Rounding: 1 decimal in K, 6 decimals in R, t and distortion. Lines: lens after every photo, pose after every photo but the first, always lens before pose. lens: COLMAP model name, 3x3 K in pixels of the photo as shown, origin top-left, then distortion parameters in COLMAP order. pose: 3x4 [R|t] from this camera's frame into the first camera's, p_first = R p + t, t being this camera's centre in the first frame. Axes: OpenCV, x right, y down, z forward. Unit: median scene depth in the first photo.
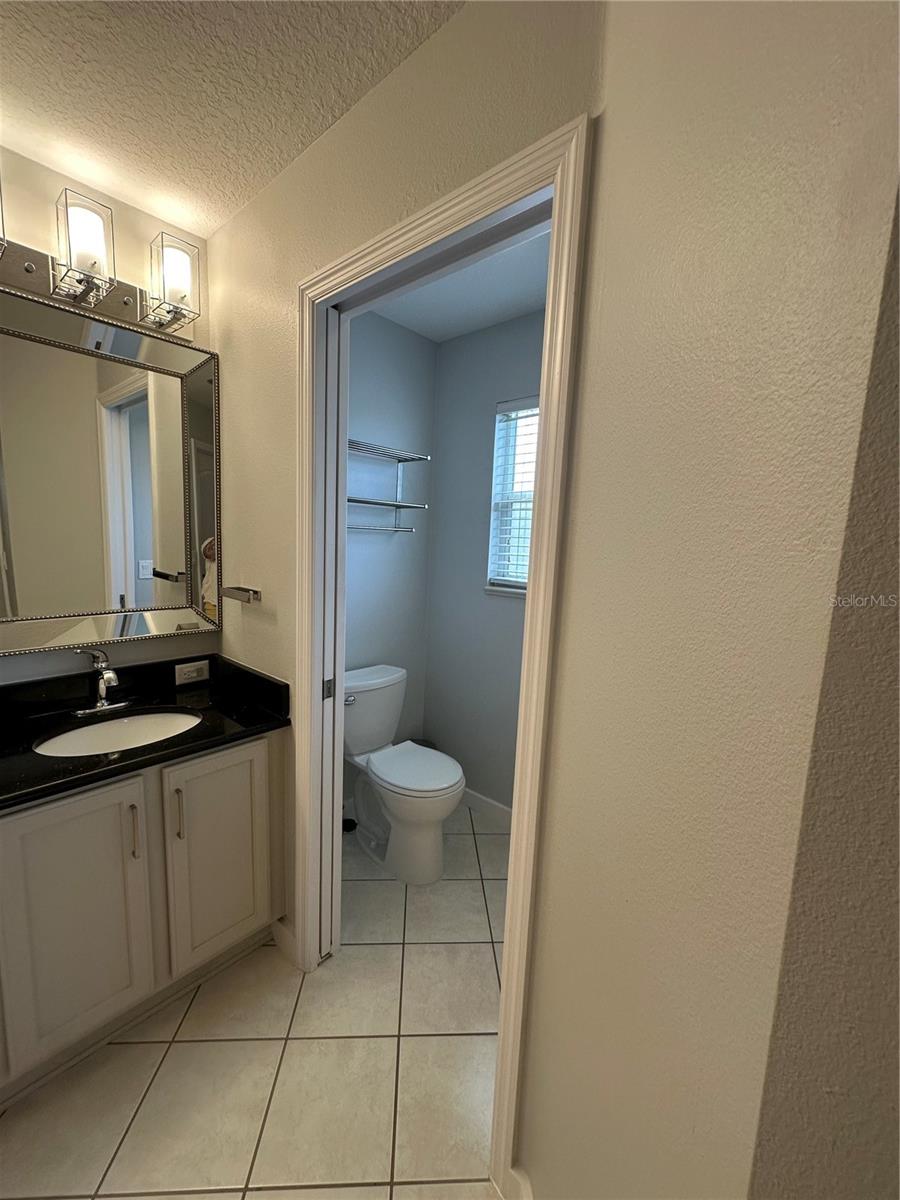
lens RADIAL K [[478.5, 0, 450.8], [0, 478.5, 599.9], [0, 0, 1]] dist [-0.001711, 0.000344]
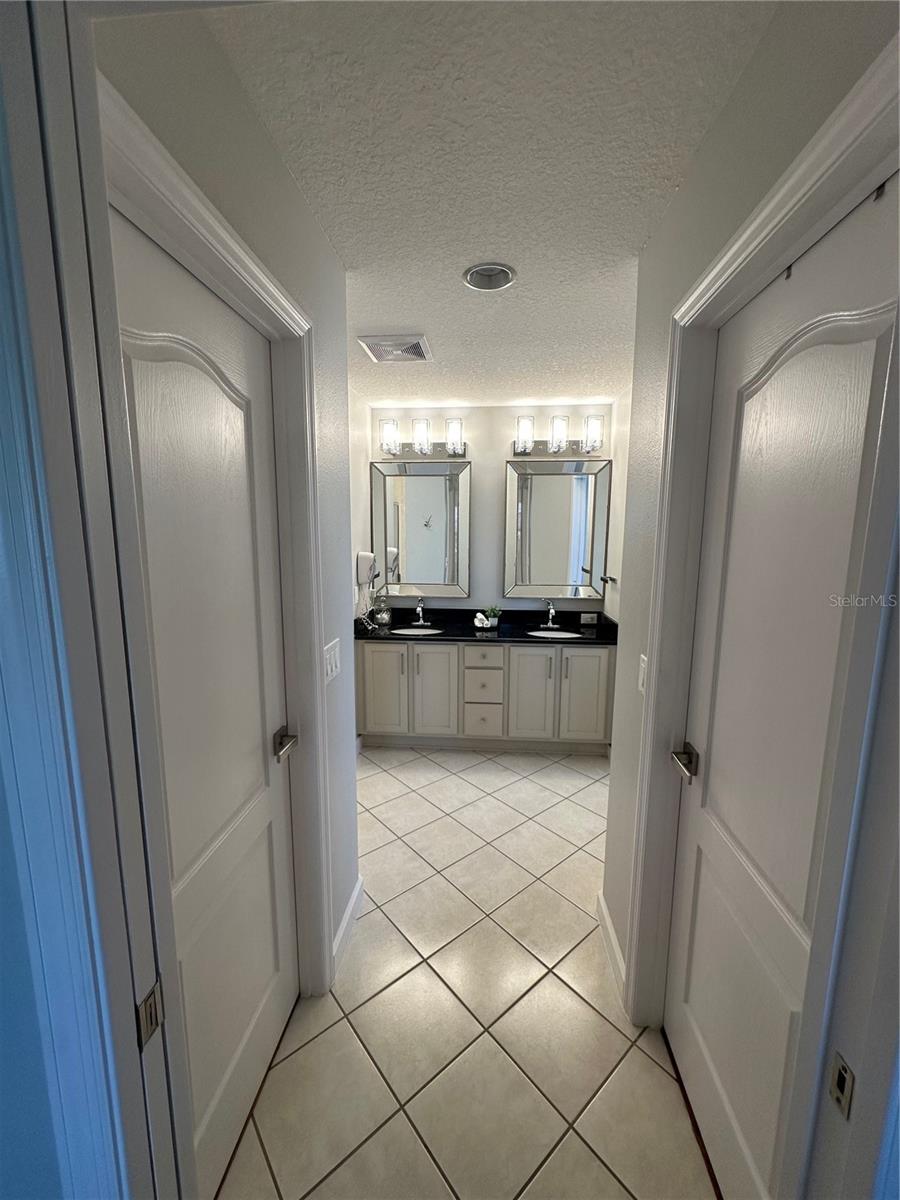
lens RADIAL K [[478.5, 0, 450.4], [0, 478.5, 601.3], [0, 0, 1]] dist [-0.001711, 0.000344]
pose [[0.606966, 0.079199, -0.790772, 0.802982], [-0.085553, 0.995751, 0.034061, 0.071688], [0.790110, 0.046979, 0.611163, -0.800680]]
